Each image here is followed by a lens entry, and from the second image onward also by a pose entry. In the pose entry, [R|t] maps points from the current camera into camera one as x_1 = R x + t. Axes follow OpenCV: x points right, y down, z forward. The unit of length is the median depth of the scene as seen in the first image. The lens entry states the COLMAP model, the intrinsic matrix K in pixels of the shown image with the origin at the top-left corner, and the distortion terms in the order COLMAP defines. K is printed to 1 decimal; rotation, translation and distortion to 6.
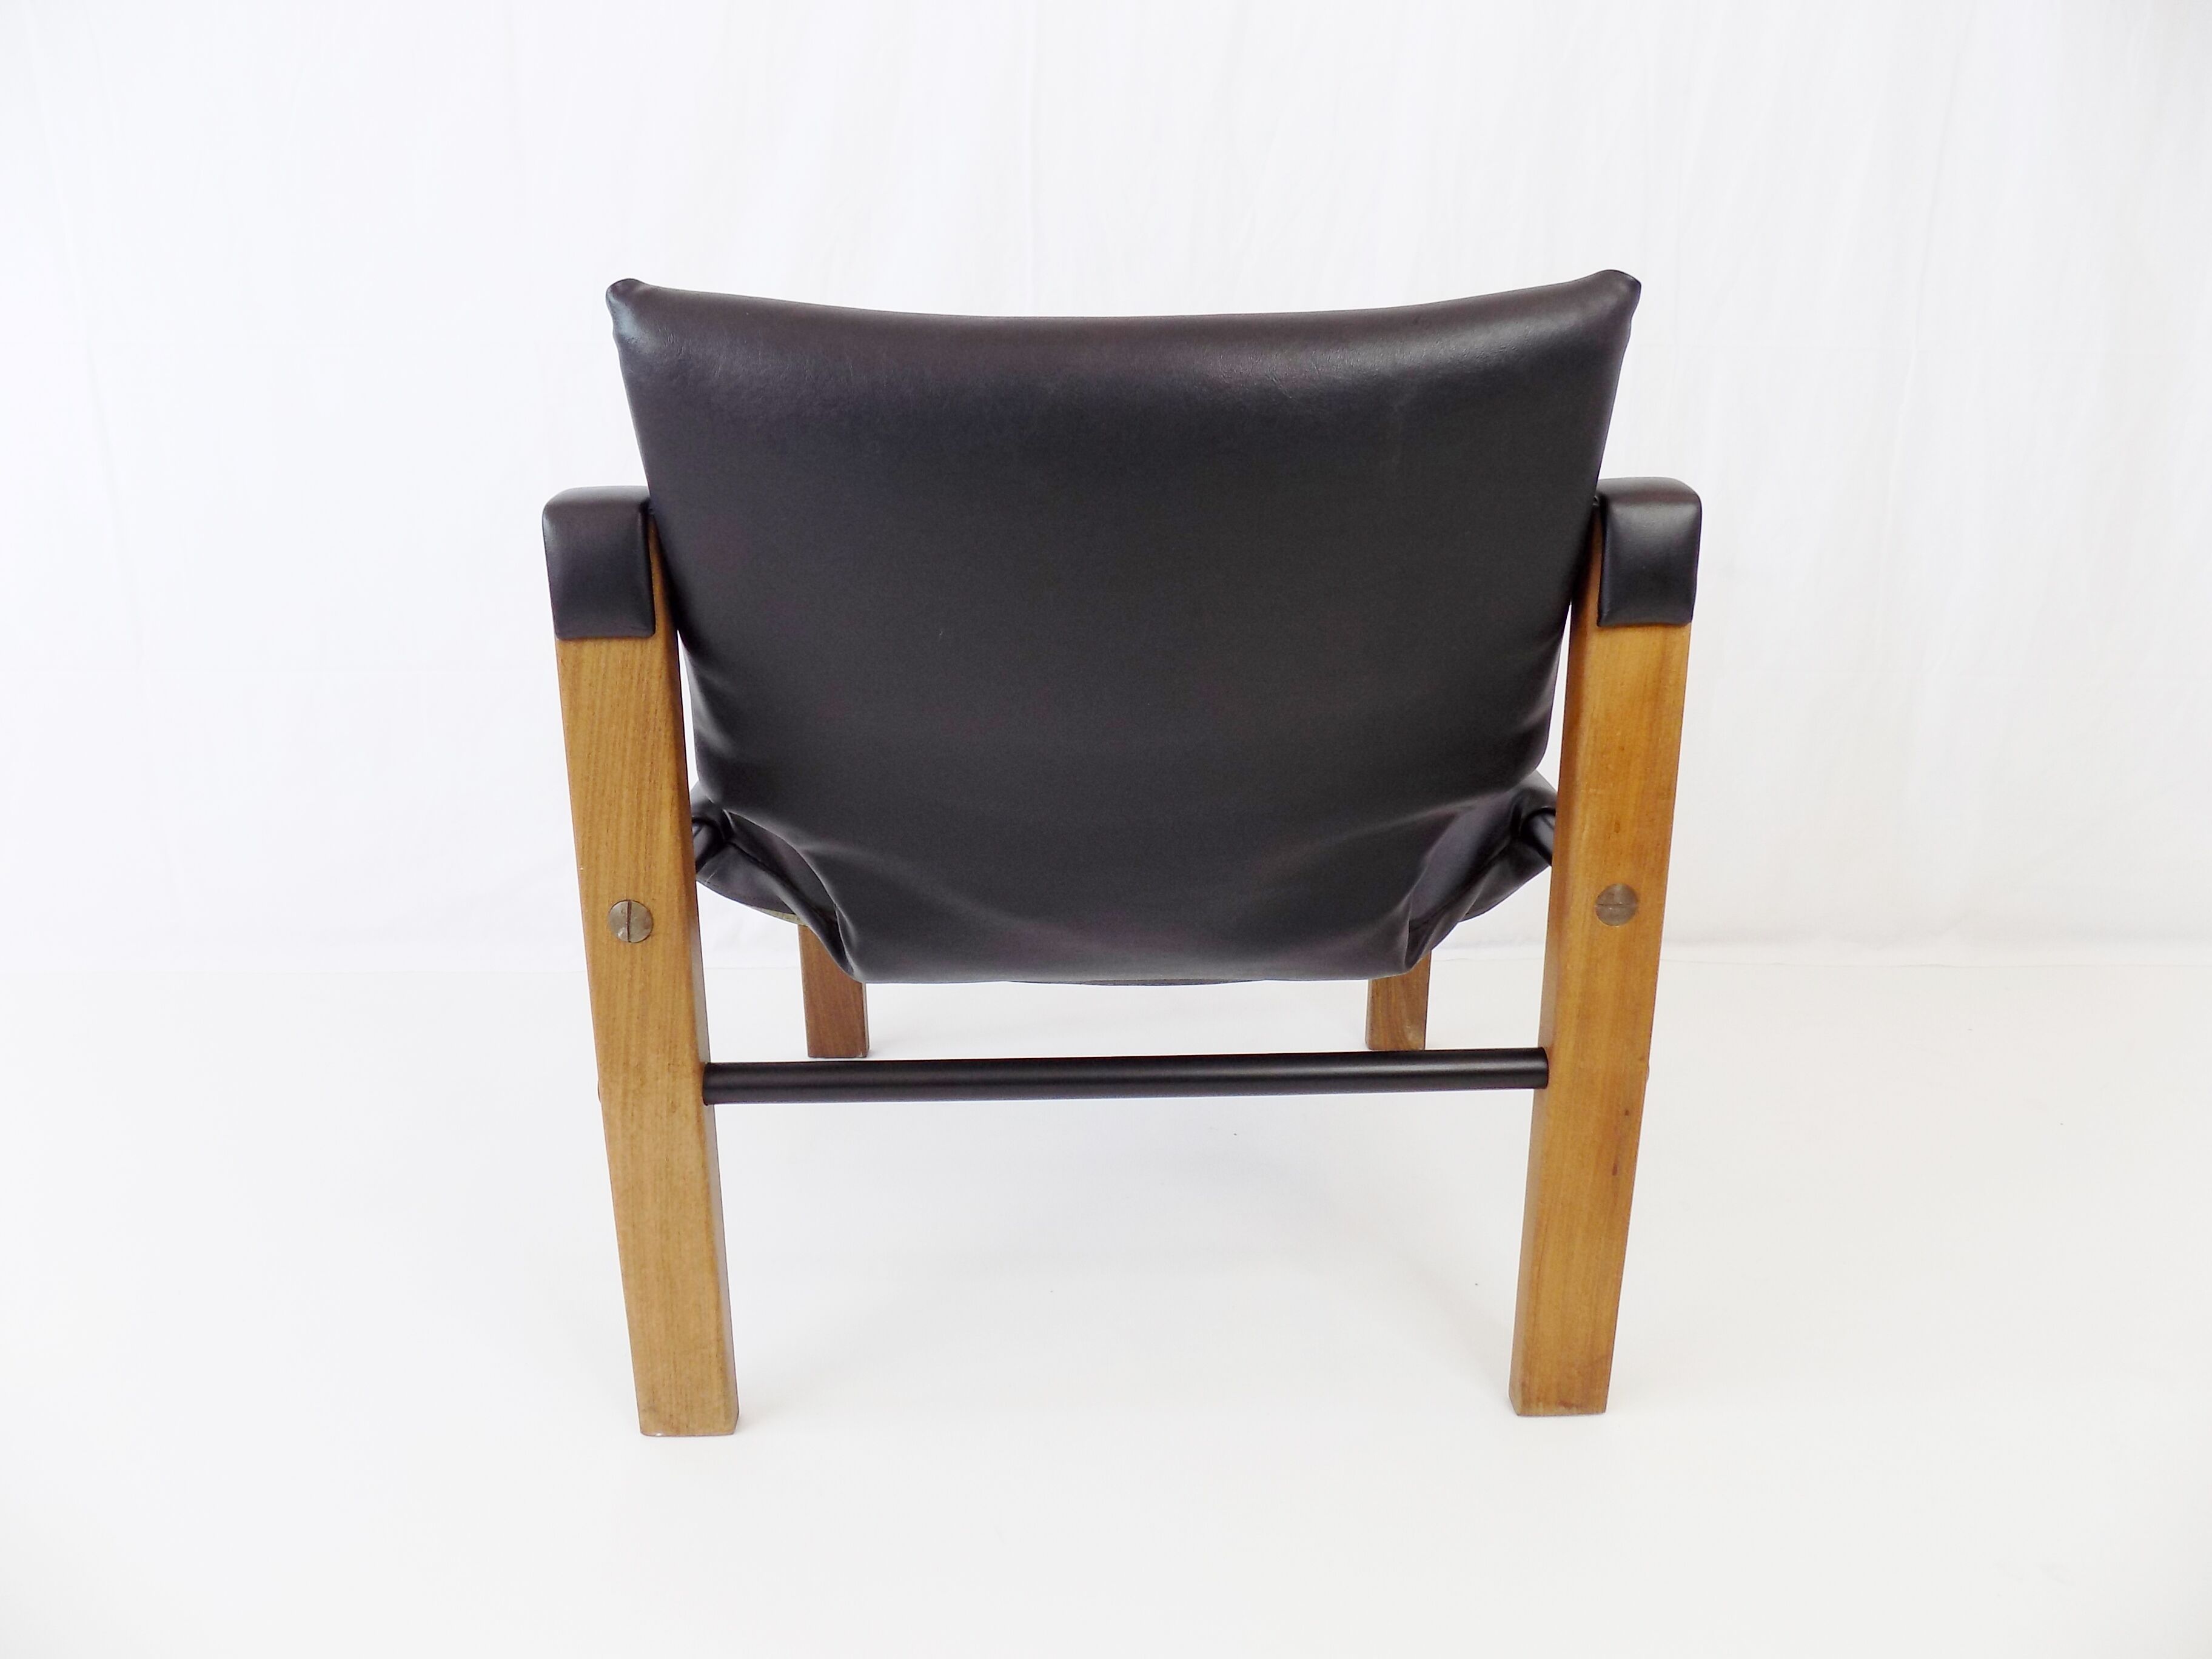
lens RADIAL K [[1505.7, 0, 1112.6], [0, 1505.7, 814.5], [0, 0, 1]] dist [-0.076488, 0.085245]
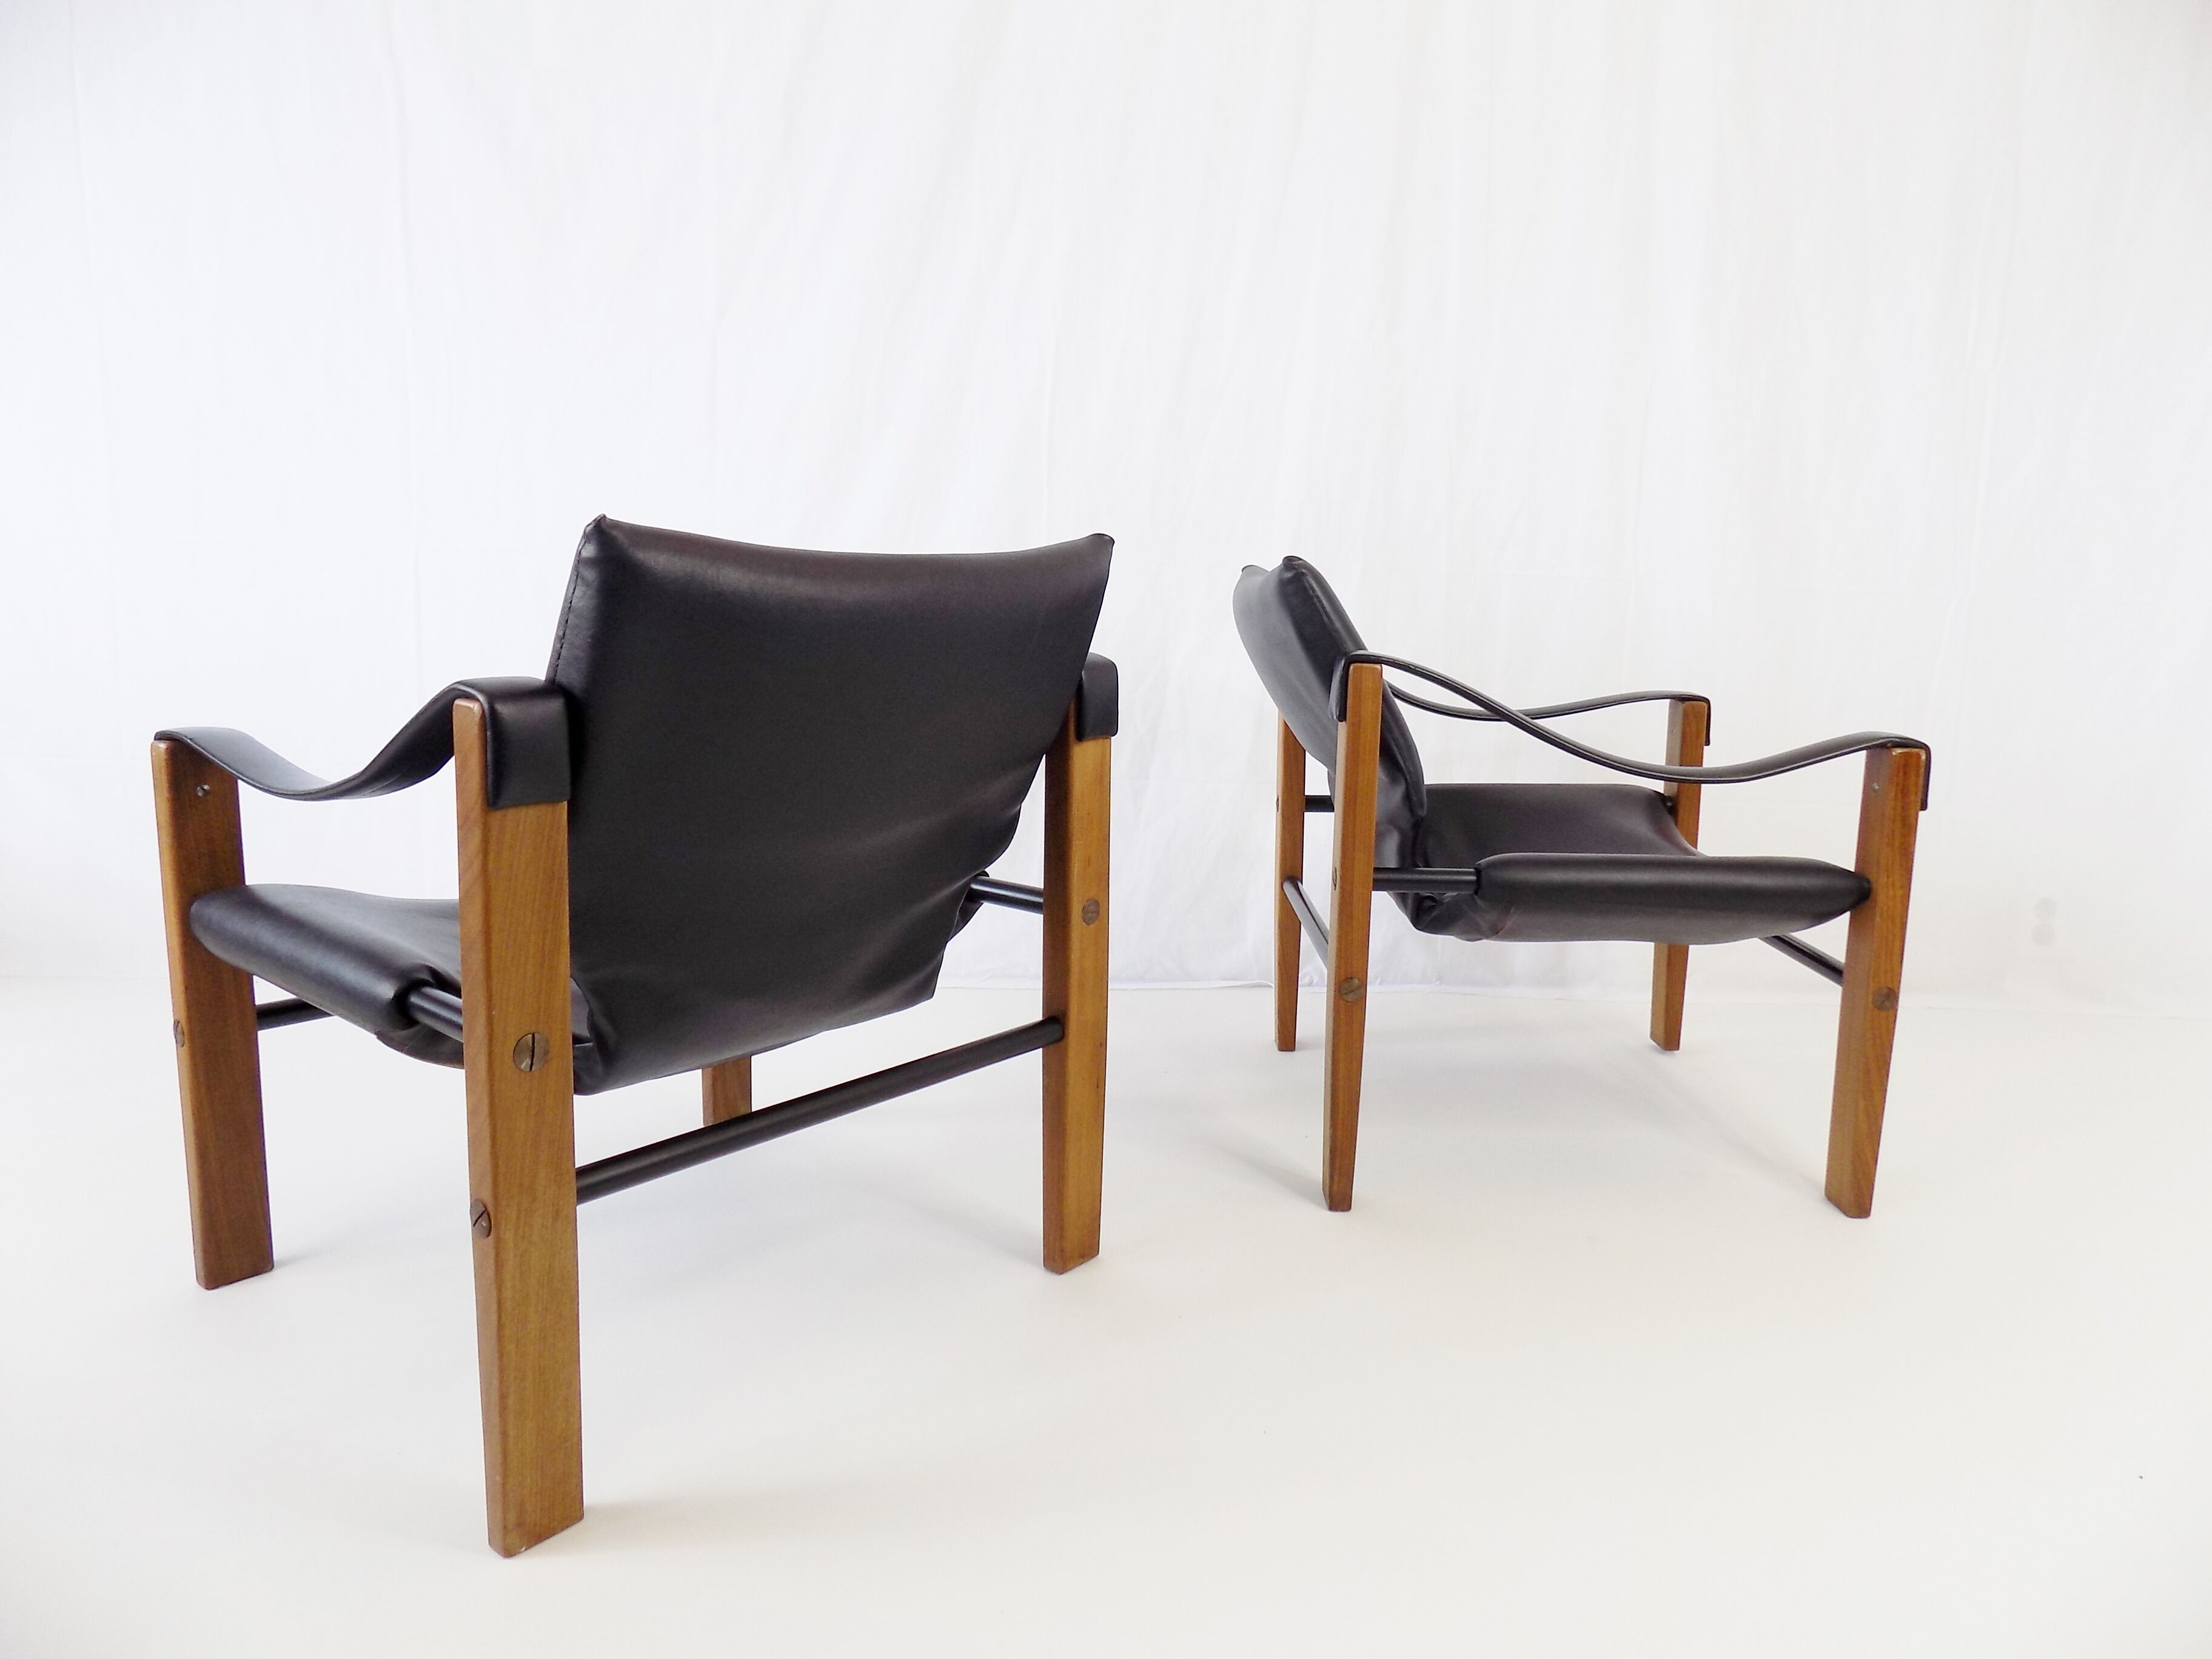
lens RADIAL K [[1505.7, 0, 1112.6], [0, 1505.7, 814.5], [0, 0, 1]] dist [-0.076488, 0.085245]
pose [[0.657451, -0.103542, 0.746349, -0.836635], [0.181083, 0.983196, -0.023113, -0.000325], [-0.731415, 0.150347, 0.665153, -0.106312]]
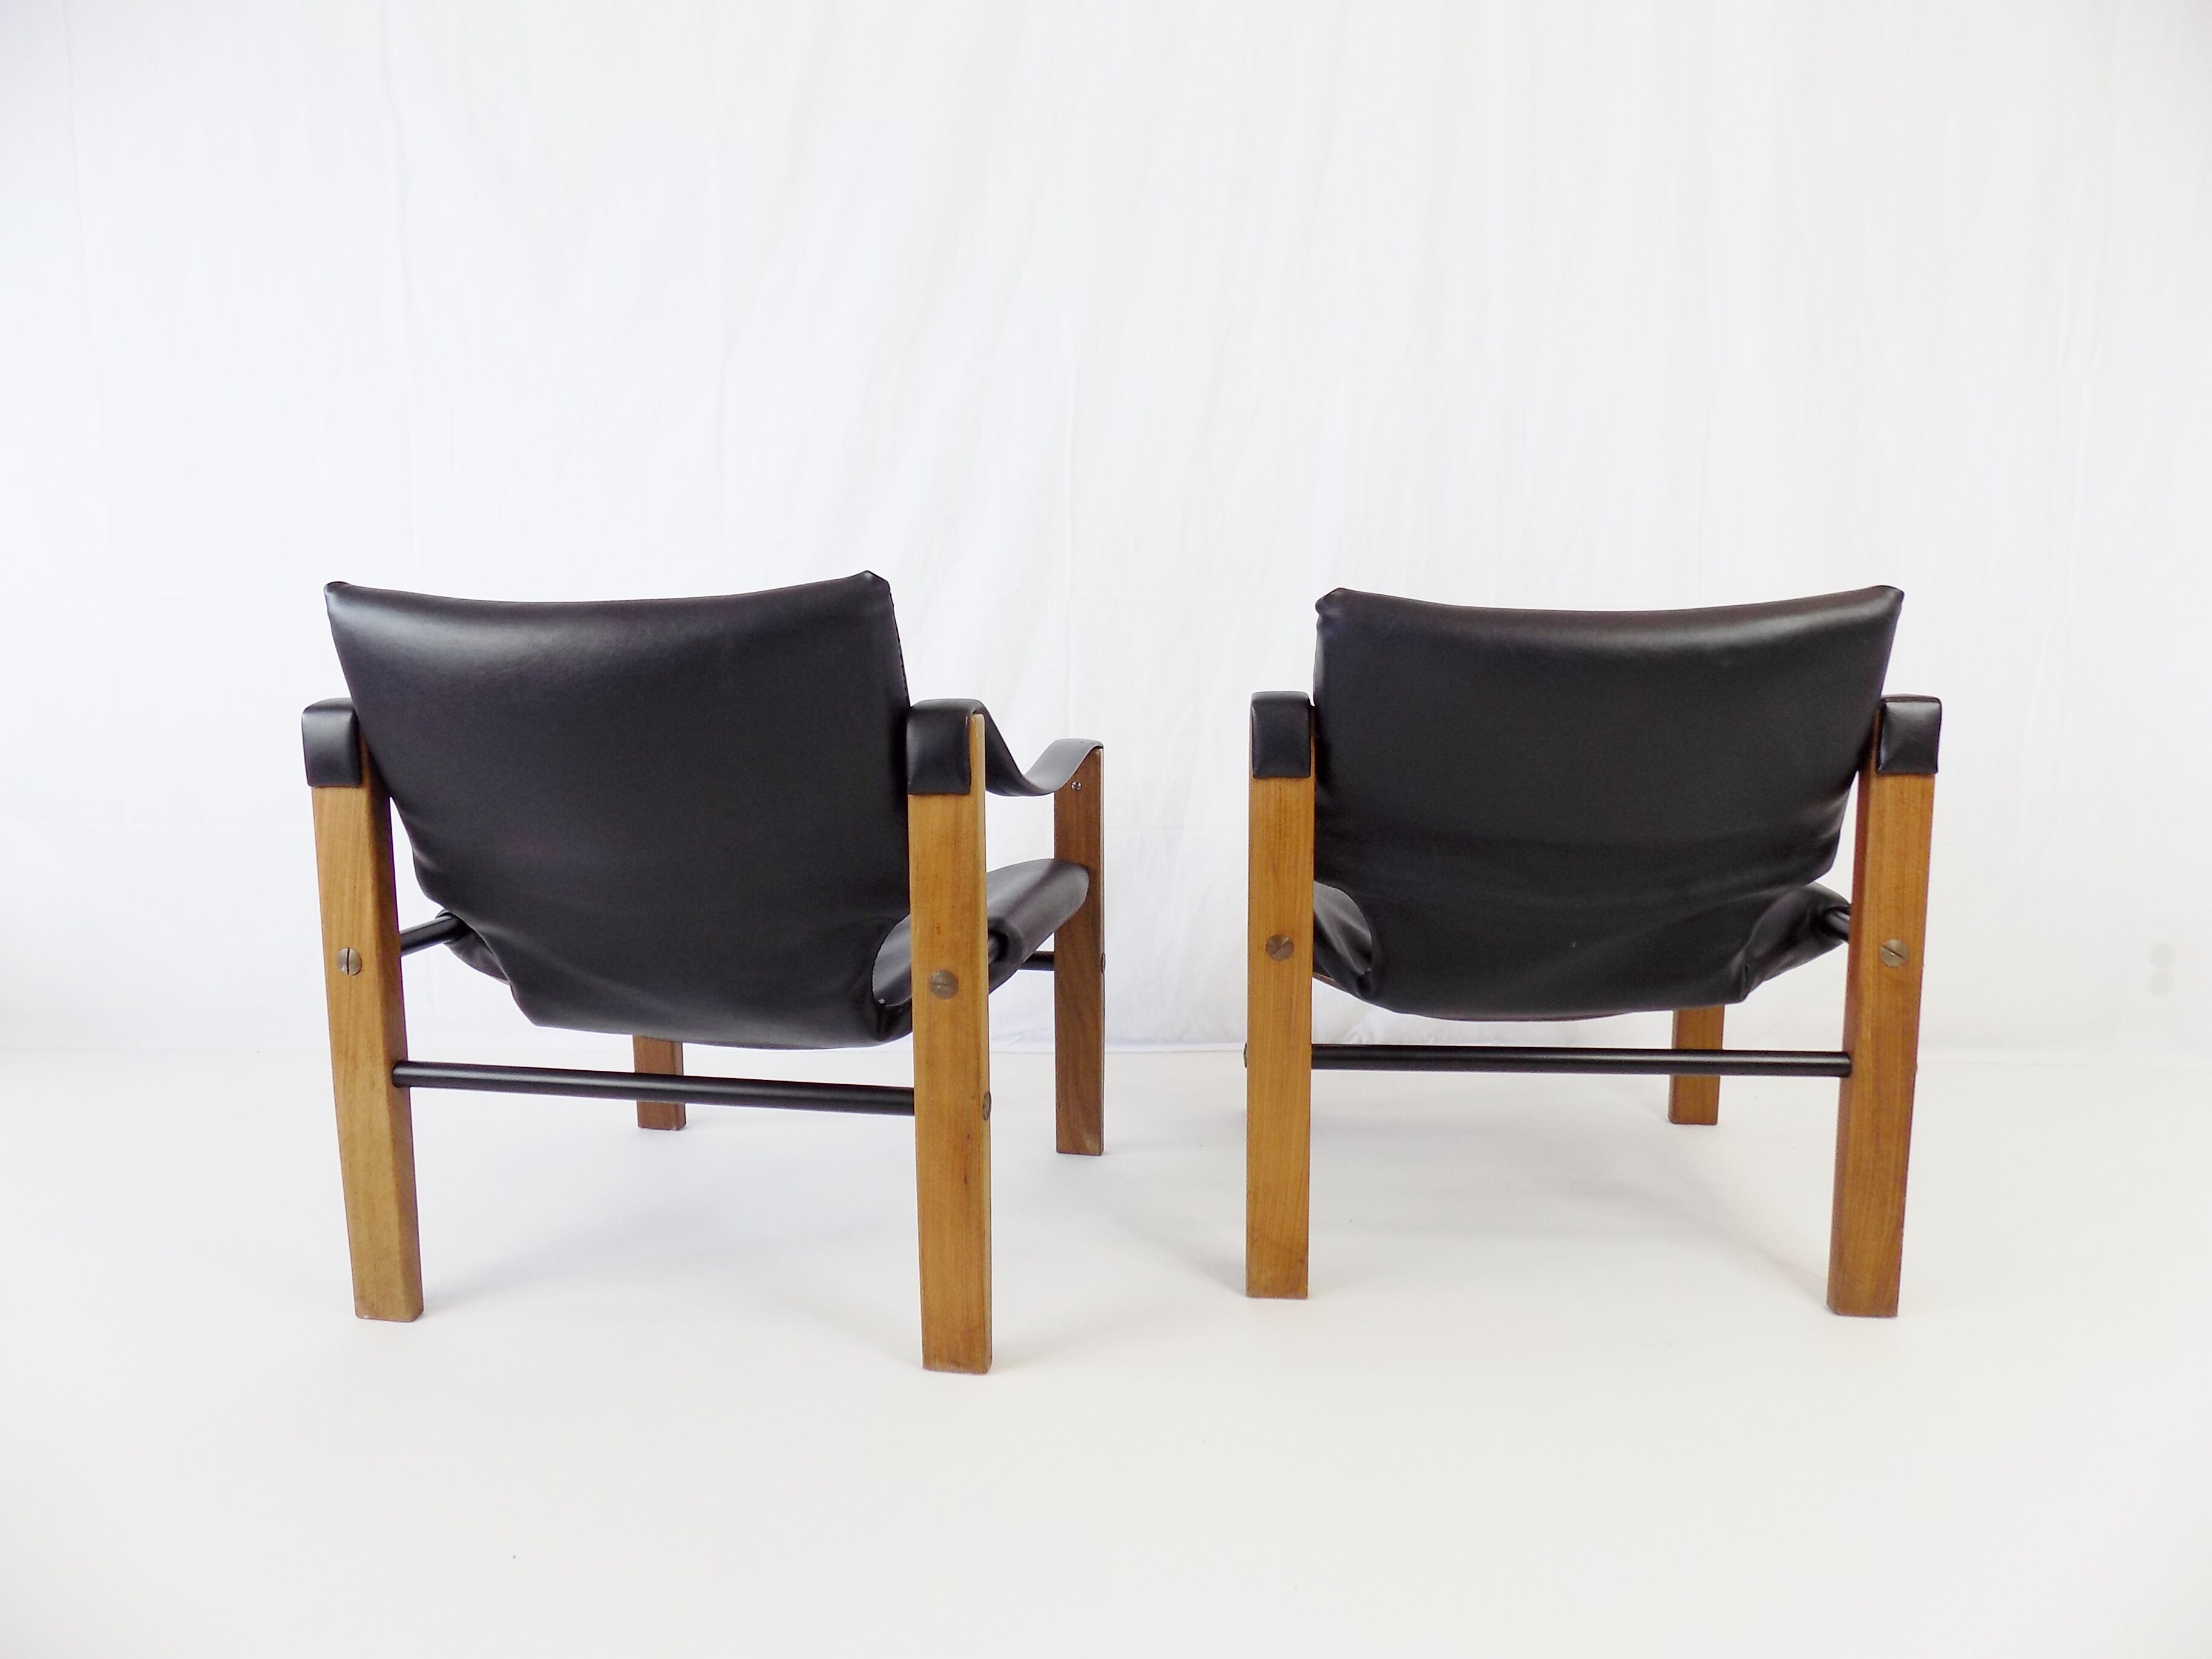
lens RADIAL K [[1505.7, 0, 1112.6], [0, 1505.7, 814.5], [0, 0, 1]] dist [-0.076488, 0.085245]
pose [[0.980420, 0.025246, -0.195295, 0.778083], [-0.053527, 0.988572, -0.140924, 0.093912], [0.189505, 0.148619, 0.970567, -0.418791]]
